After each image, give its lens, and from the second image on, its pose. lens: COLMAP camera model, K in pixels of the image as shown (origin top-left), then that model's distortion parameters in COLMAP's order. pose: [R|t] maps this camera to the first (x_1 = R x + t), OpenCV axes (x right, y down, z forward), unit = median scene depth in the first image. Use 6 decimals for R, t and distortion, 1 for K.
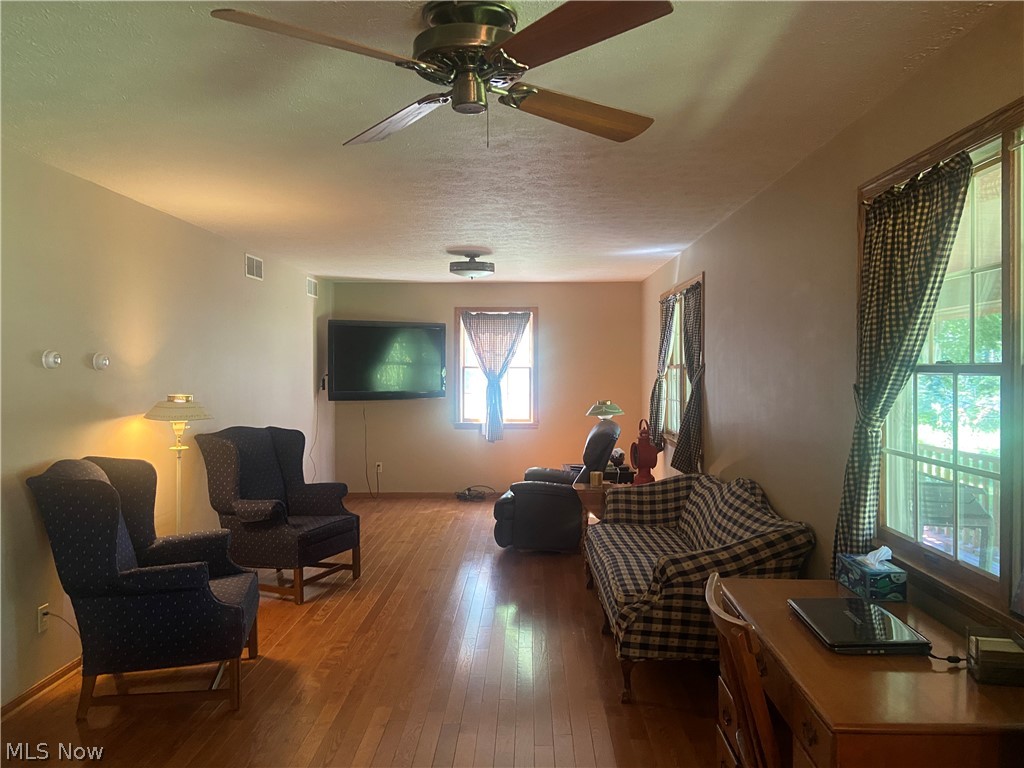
lens RADIAL K [[779.8, 0, 511.7], [0, 779.8, 378.1], [0, 0, 1]] dist [0.101285, -0.114698]
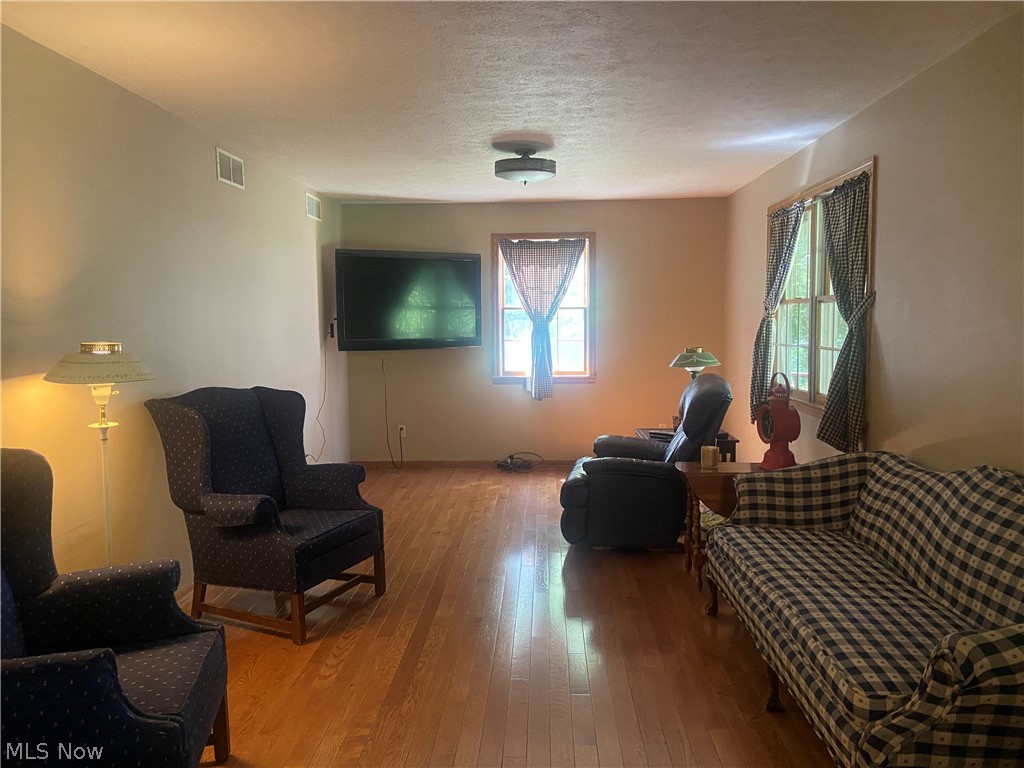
lens RADIAL K [[779.8, 0, 512.0], [0, 779.8, 384.1], [0, 0, 1]] dist [0.101285, -0.114698]
pose [[0.999789, -0.008790, -0.018557, -0.054009], [0.010110, 0.997335, 0.072260, 0.008283], [0.017873, -0.072432, 0.997213, 0.260317]]
